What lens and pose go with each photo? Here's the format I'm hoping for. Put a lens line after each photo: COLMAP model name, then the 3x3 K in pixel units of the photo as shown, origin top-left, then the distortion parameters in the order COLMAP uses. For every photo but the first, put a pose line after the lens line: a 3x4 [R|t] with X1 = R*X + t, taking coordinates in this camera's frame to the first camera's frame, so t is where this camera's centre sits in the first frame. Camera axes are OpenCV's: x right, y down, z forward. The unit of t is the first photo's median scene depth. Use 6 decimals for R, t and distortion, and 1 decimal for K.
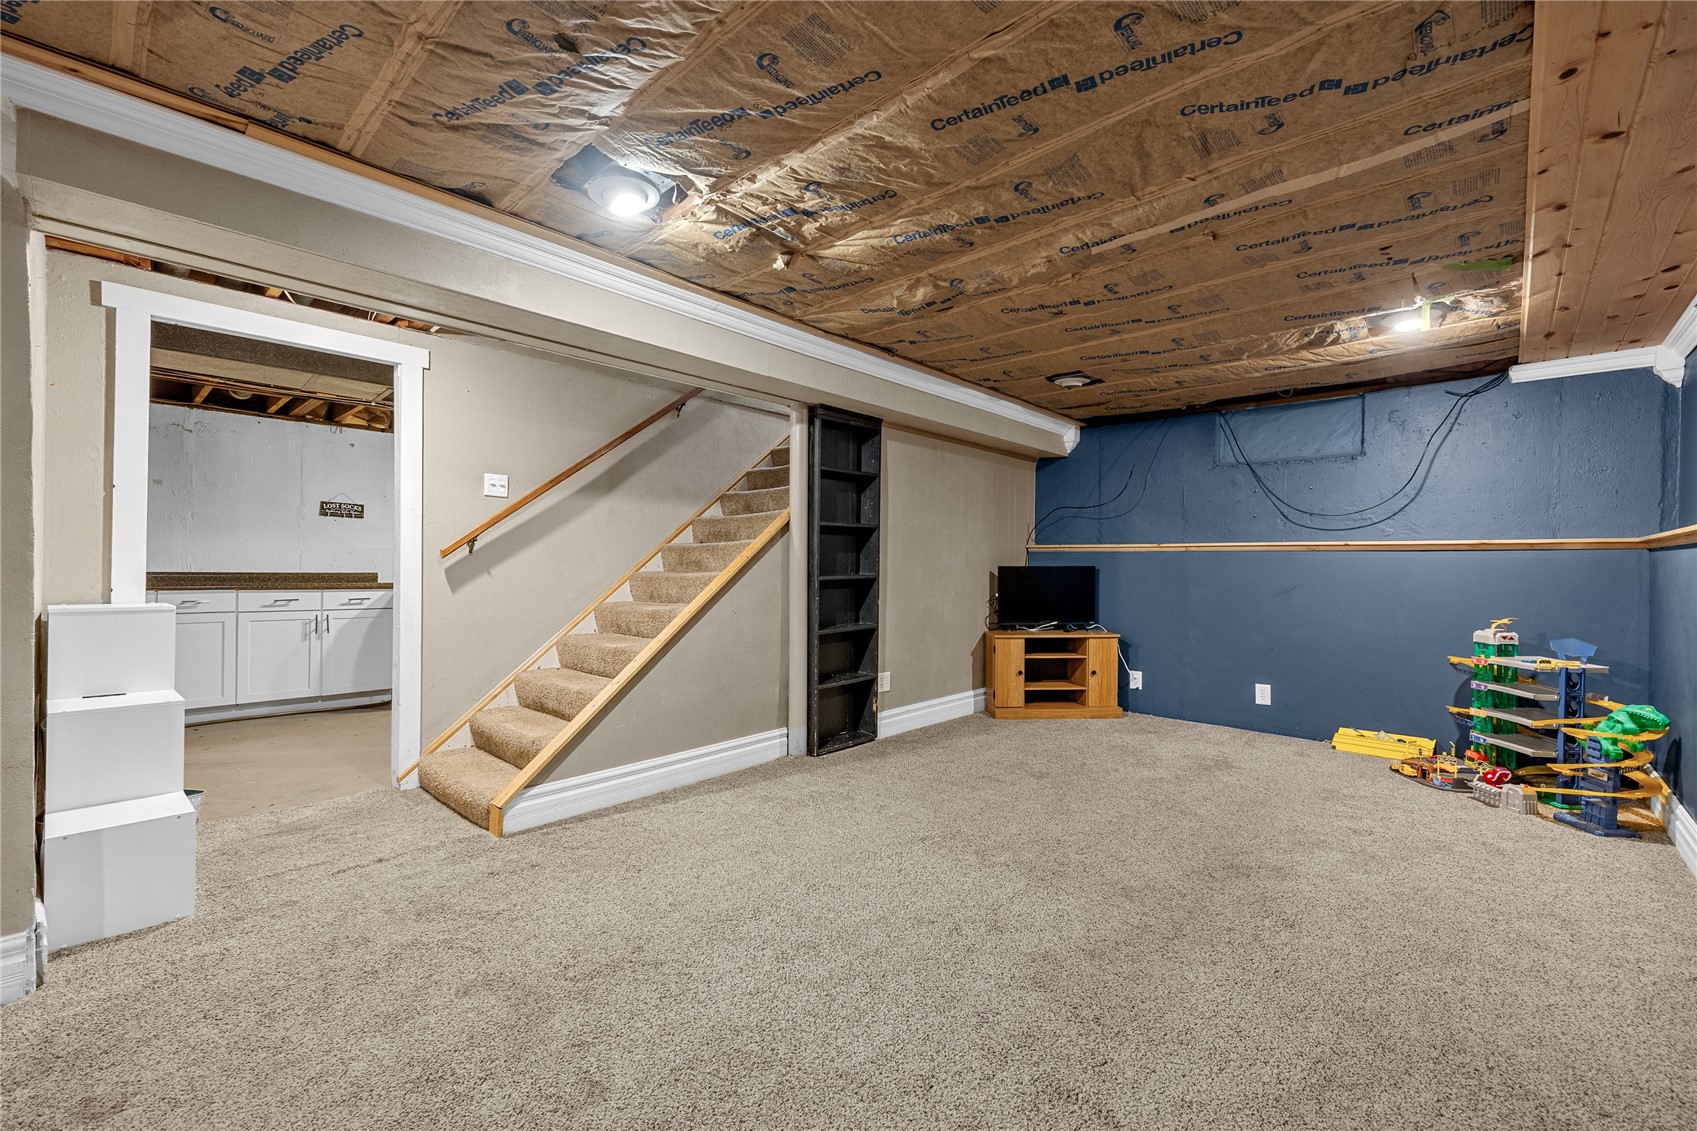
lens RADIAL K [[713.4, 0, 855.9], [0, 713.4, 569.7], [0, 0, 1]] dist [0.014397, -0.000088]
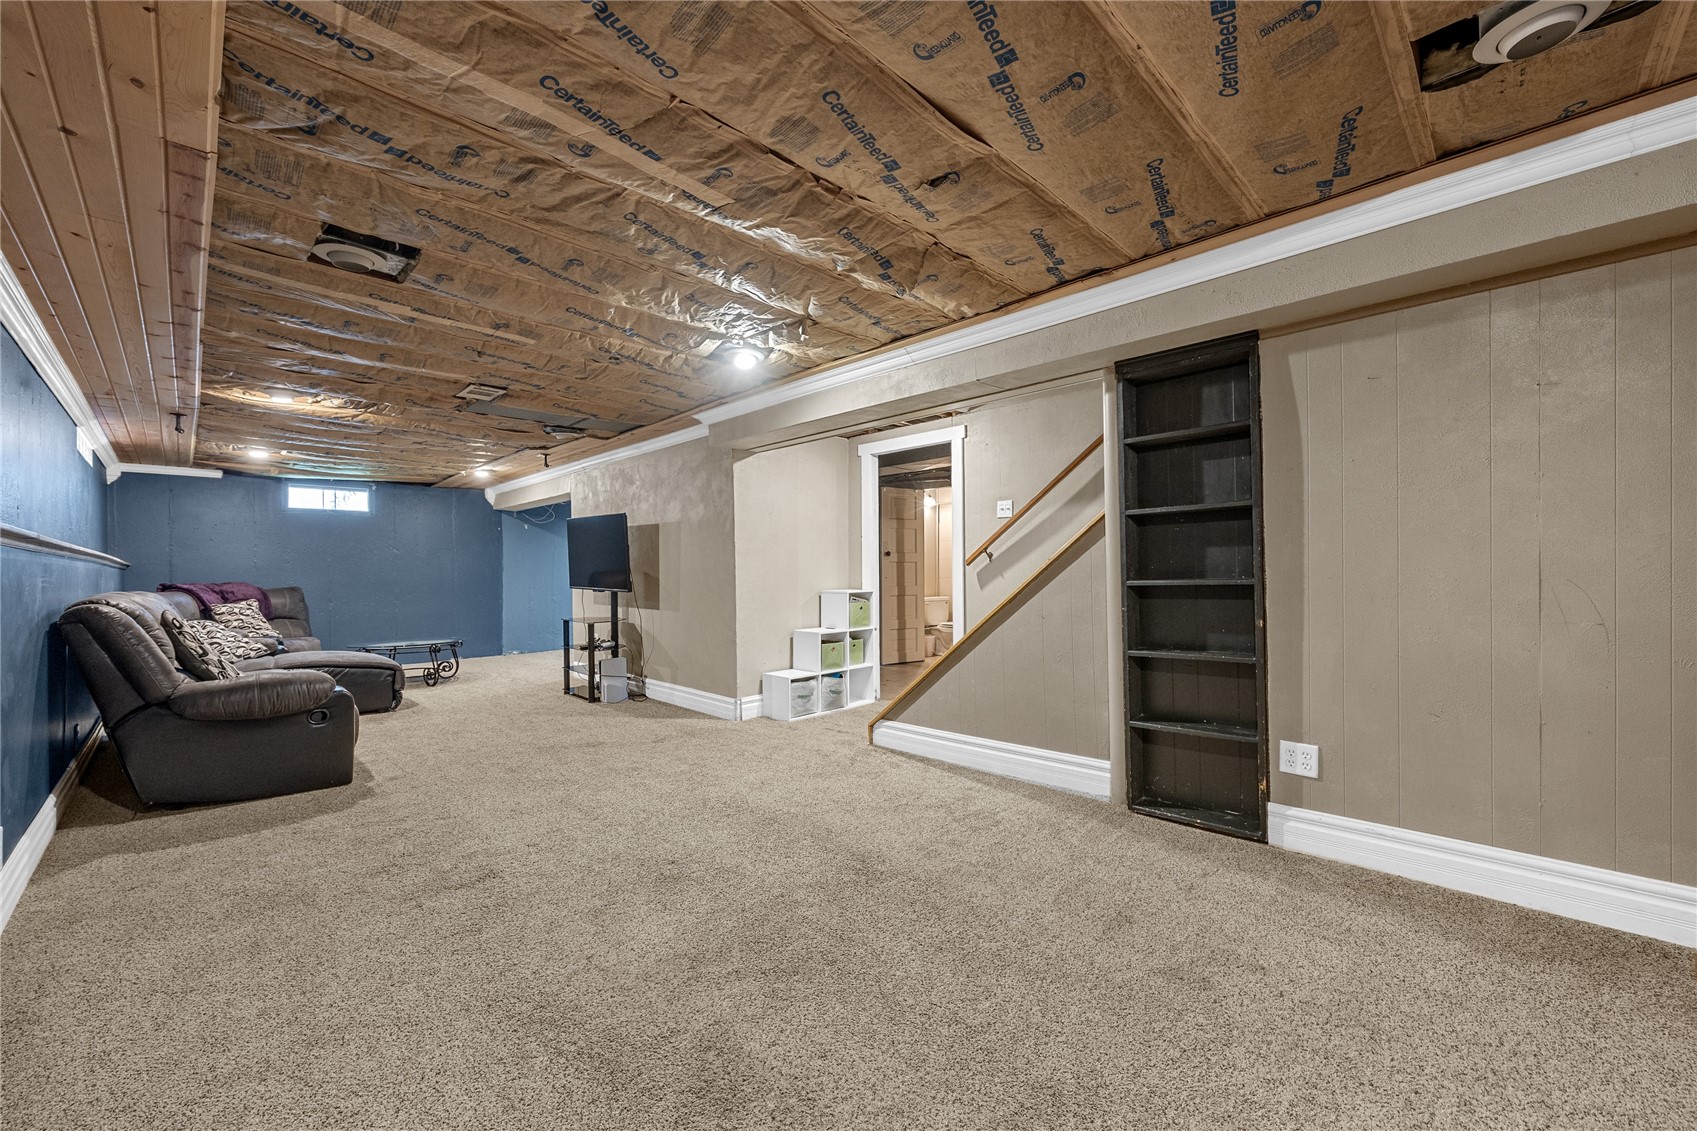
lens RADIAL K [[673.0, 0, 855.1], [0, 673.0, 566.6], [0, 0, 1]] dist [-0.000050, 0.000379]
pose [[-0.053167, -0.011832, -0.998516, 0.762872], [0.005262, 0.999913, -0.012129, 0.001352], [0.998572, -0.005899, -0.053100, 0.810572]]
